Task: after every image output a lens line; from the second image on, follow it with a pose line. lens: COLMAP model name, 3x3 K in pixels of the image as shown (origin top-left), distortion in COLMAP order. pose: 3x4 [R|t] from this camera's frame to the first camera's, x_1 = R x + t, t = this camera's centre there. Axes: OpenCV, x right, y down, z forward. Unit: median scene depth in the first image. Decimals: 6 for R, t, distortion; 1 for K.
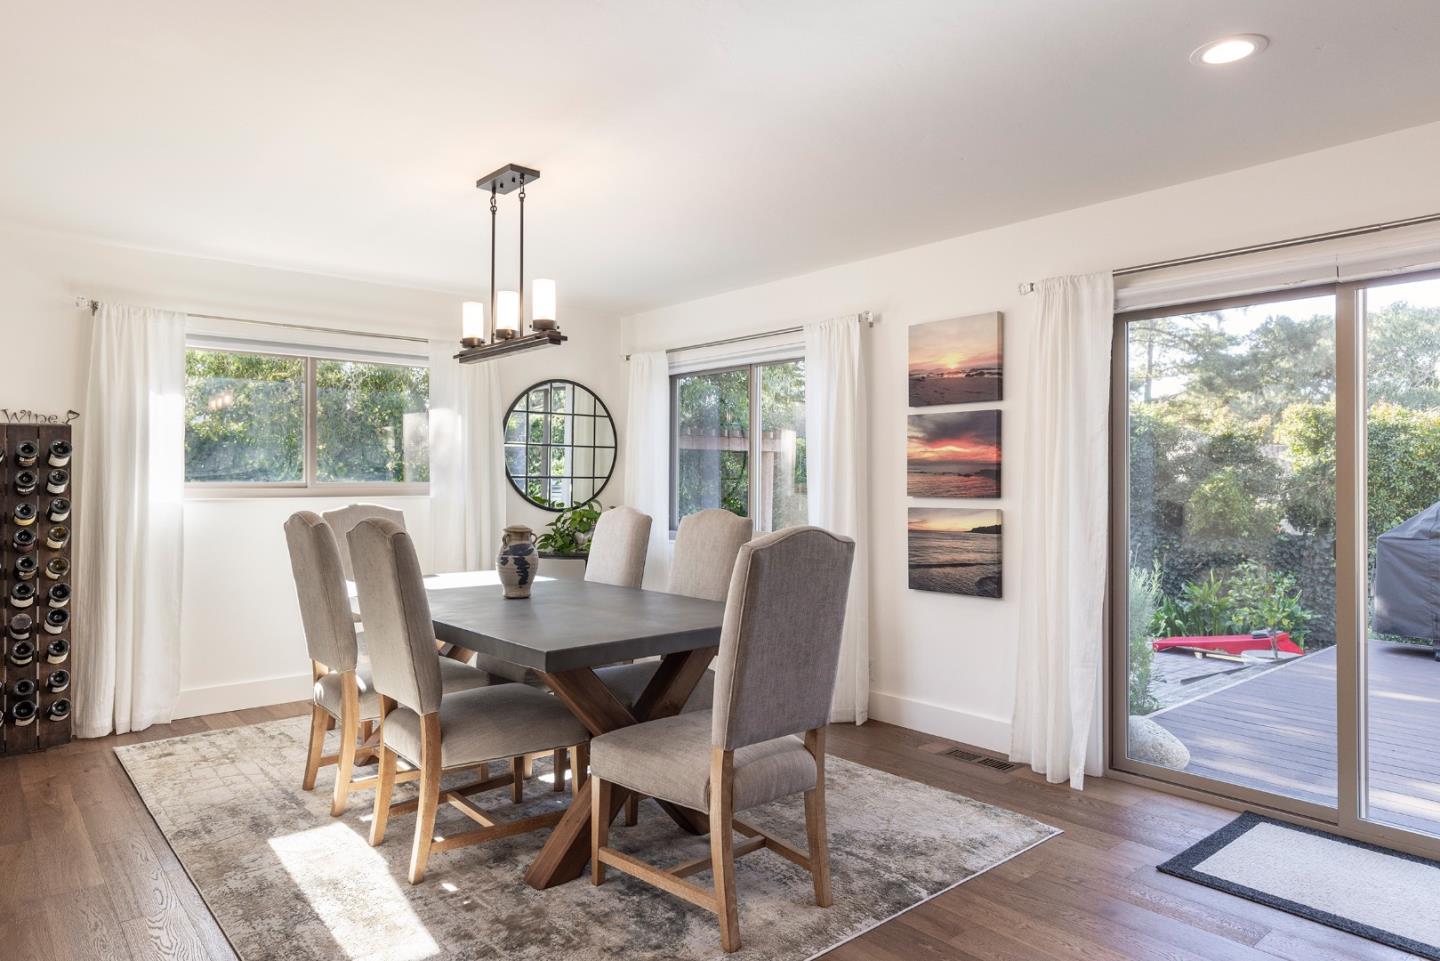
lens RADIAL K [[883.8, 0, 720.0], [0, 883.8, 480.5], [0, 0, 1]] dist [0.003082, -0.001326]
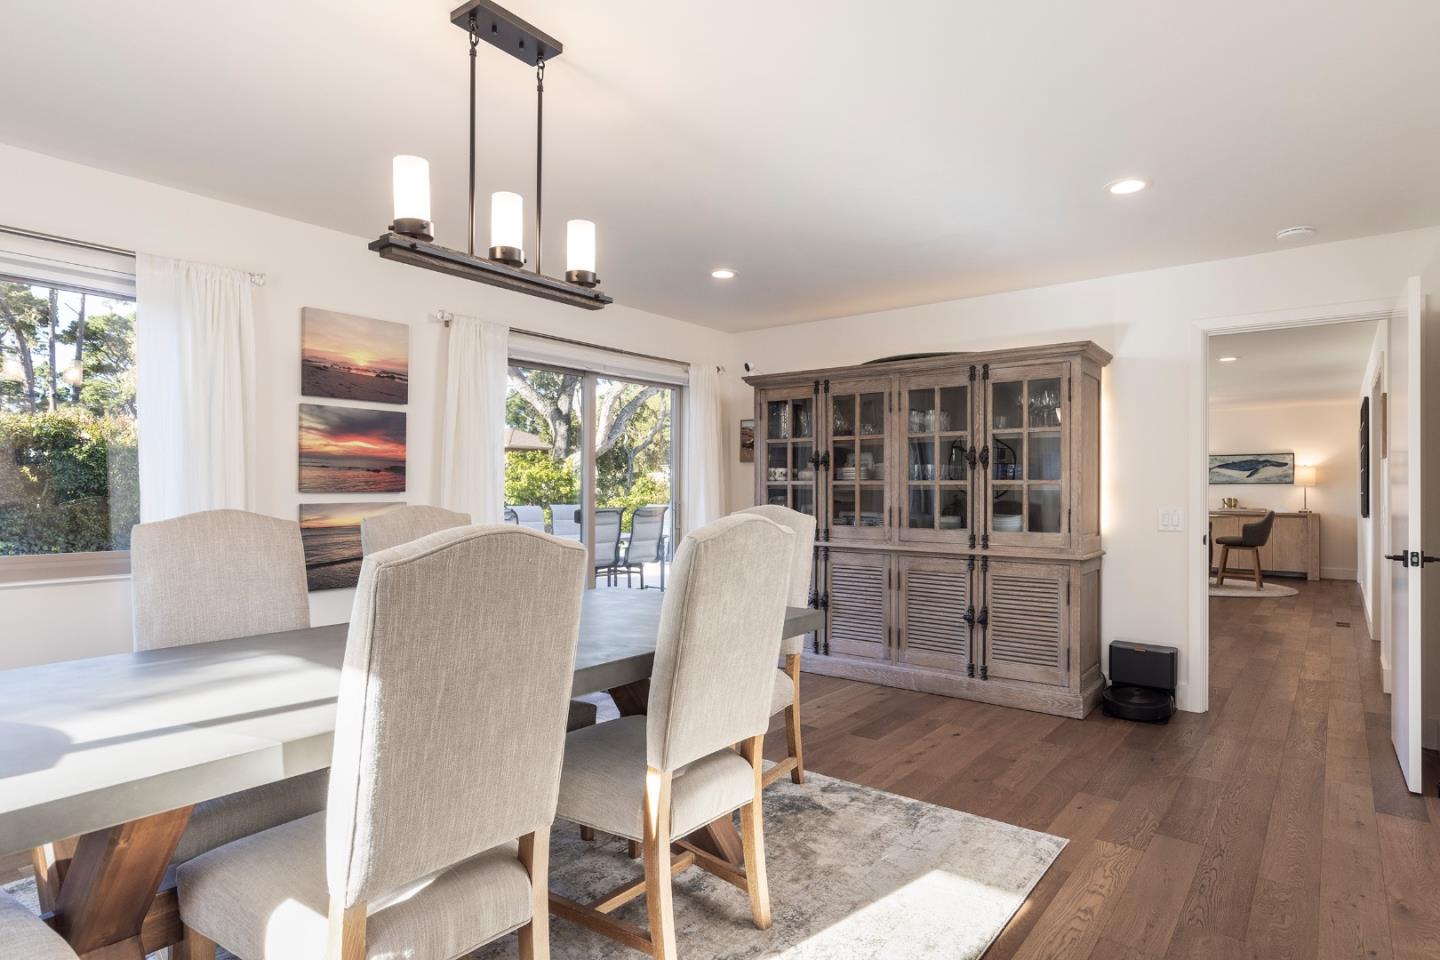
lens RADIAL K [[783.0, 0, 720.0], [0, 783.0, 480.0], [0, 0, 1]] dist [-0.004930, -0.000849]
pose [[-0.191967, 0.002331, 0.981399, -0.701022], [-0.008009, 0.999960, -0.003942, 0.005584], [-0.981369, -0.008617, -0.191940, 0.766619]]
